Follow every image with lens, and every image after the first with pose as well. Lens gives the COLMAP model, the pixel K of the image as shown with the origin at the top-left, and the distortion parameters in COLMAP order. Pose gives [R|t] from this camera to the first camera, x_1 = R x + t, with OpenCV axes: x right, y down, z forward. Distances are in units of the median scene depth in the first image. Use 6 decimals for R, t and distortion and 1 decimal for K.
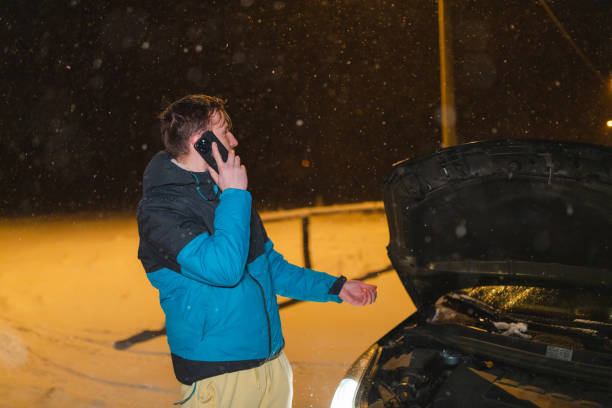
lens RADIAL K [[574.8, 0, 309.2], [0, 574.8, 206.7], [0, 0, 1]] dist [0.003203, 0.000000]
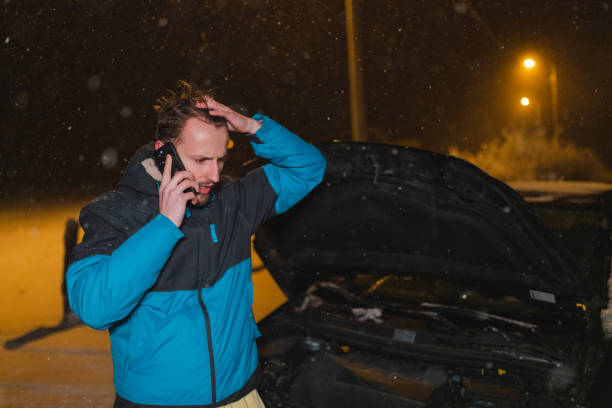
lens RADIAL K [[589.8, 0, 305.4], [0, 589.8, 206.2], [0, 0, 1]] dist [0.004478, 0.000000]
pose [[0.992562, -0.025698, 0.118998, 0.113048], [0.021955, 0.999225, 0.032661, -0.025918], [-0.119746, -0.029806, 0.992357, -0.062969]]
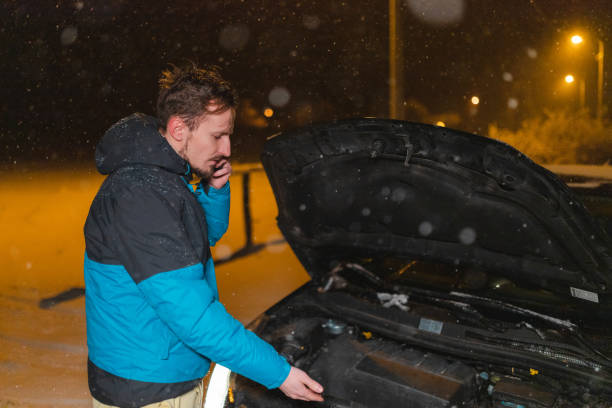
lens RADIAL K [[574.8, 0, 306.6], [0, 574.8, 206.6], [0, 0, 1]] dist [0.003203, 0.000000]
pose [[0.998256, 0.009553, 0.058250, 0.138821], [-0.014549, 0.996193, 0.085948, -0.037369], [-0.057207, -0.086645, 0.994595, 0.013188]]
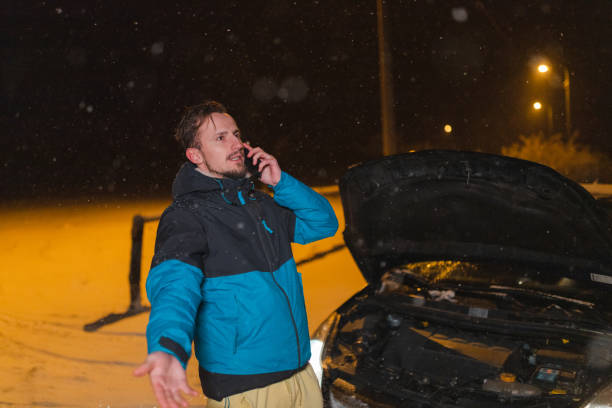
lens RADIAL K [[574.8, 0, 308.8], [0, 574.8, 205.9], [0, 0, 1]] dist [0.003203, 0.000000]
pose [[0.994701, -0.018496, 0.101135, -0.060976], [0.015440, 0.999403, 0.030914, -0.026059], [-0.101646, -0.029189, 0.994392, -0.209451]]
